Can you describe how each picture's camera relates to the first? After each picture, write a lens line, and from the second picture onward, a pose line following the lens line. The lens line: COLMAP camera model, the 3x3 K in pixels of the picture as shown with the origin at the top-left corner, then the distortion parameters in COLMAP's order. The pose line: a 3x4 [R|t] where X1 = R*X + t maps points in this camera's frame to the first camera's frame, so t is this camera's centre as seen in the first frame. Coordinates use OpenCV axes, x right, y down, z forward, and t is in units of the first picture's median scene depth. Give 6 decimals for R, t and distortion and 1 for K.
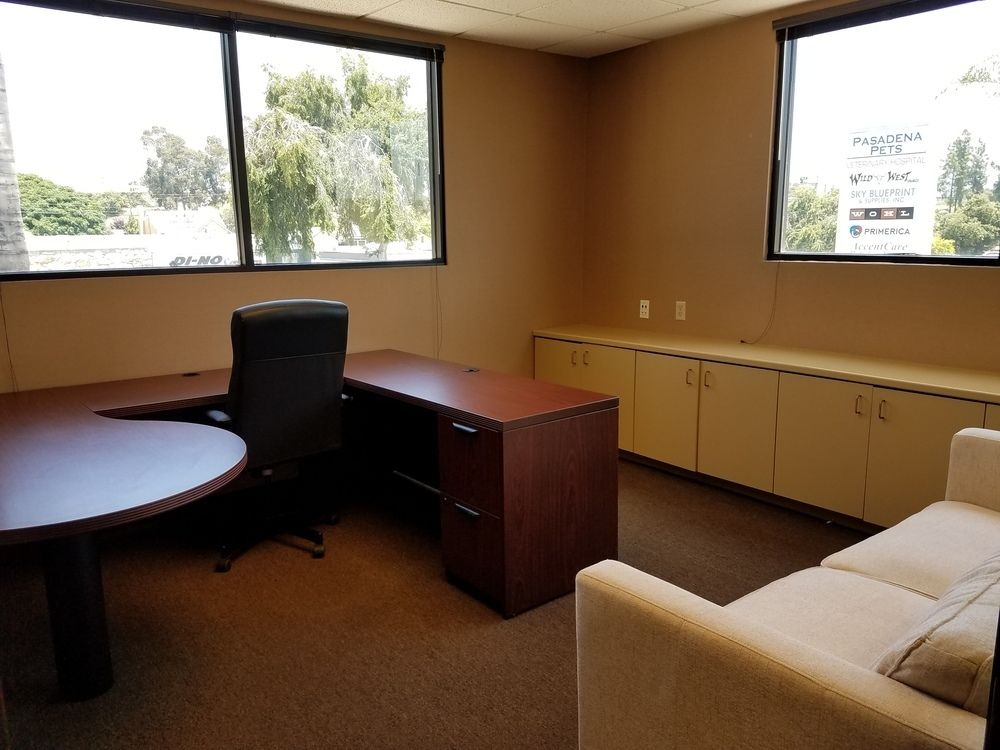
lens RADIAL K [[769.7, 0, 500.0], [0, 769.7, 375.0], [0, 0, 1]] dist [0.006726, 0.000553]
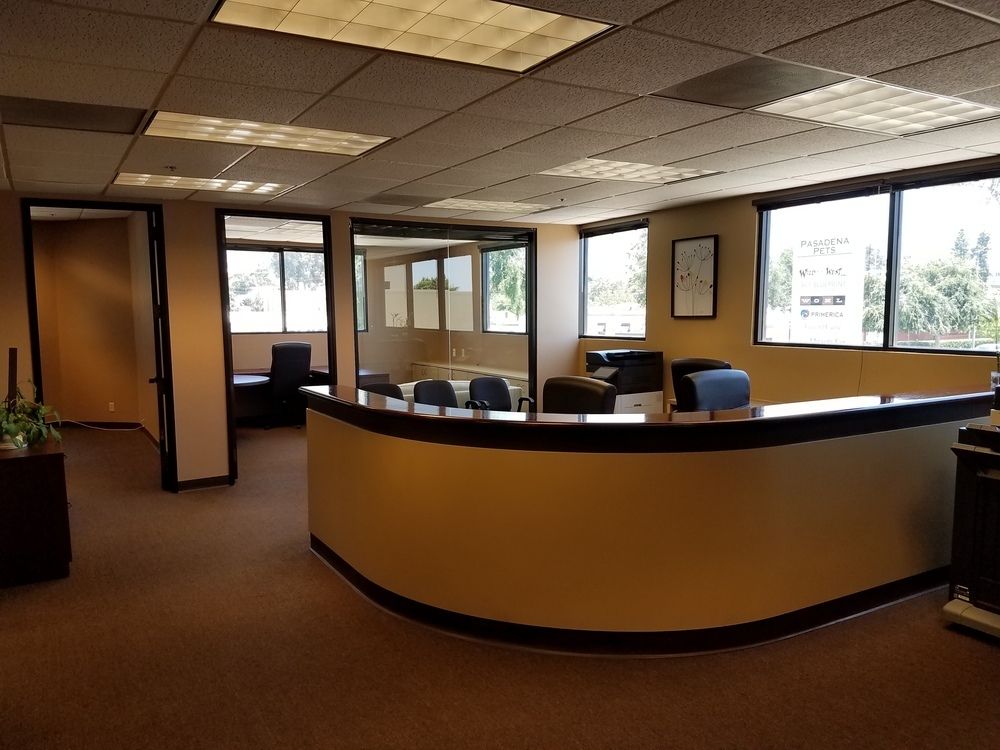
lens RADIAL K [[769.7, 0, 500.0], [0, 769.7, 375.0], [0, 0, 1]] dist [0.006726, 0.000553]
pose [[0.990848, 0.014524, -0.134196, 0.145022], [-0.027694, 0.994918, -0.096806, 0.045982], [0.132108, 0.099636, 0.986215, -0.287170]]
